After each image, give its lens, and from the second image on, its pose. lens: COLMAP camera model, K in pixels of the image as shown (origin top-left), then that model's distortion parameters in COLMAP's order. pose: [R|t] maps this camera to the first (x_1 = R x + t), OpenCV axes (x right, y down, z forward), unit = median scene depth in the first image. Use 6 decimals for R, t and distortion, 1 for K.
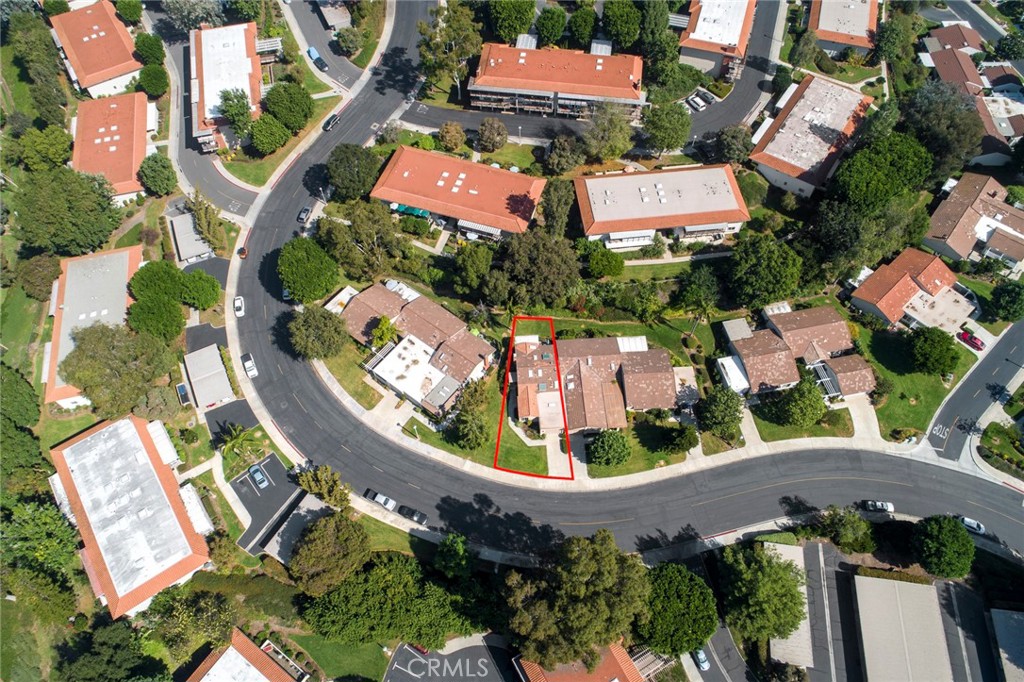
lens RADIAL K [[937.5, 0, 468.2], [0, 937.5, 340.6], [0, 0, 1]] dist [0.001163, -0.002957]
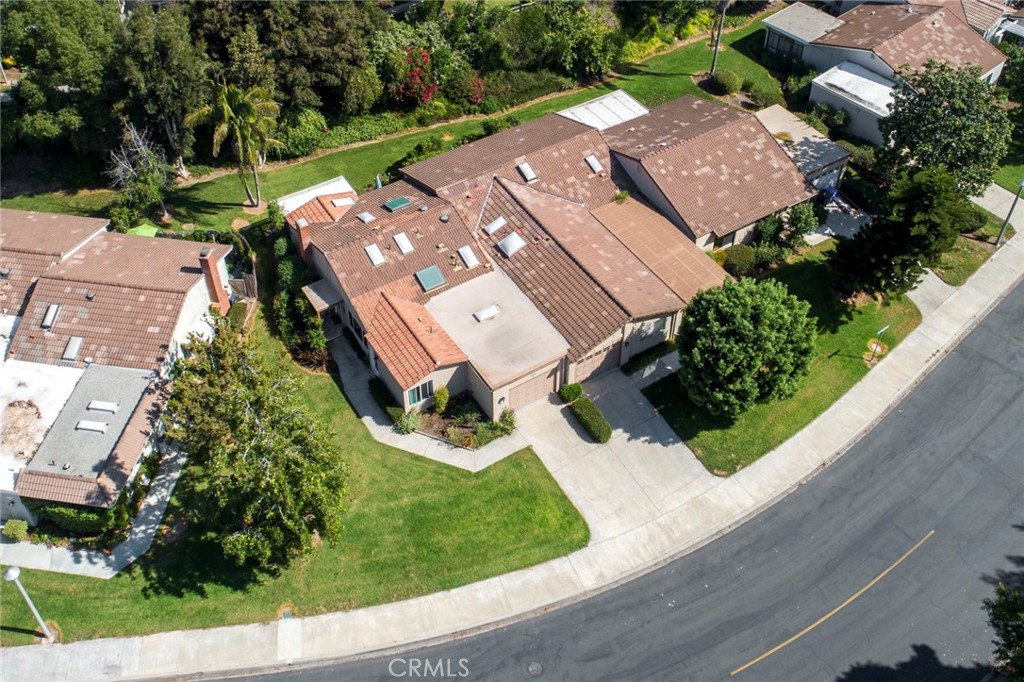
lens RADIAL K [[937.5, 0, 468.2], [0, 937.5, 340.6], [0, 0, 1]] dist [0.001163, -0.002957]
pose [[0.856753, -0.281292, 0.432260, -0.044455], [0.419807, 0.867228, -0.267726, 0.150221], [-0.299559, 0.410841, 0.861089, 0.743644]]
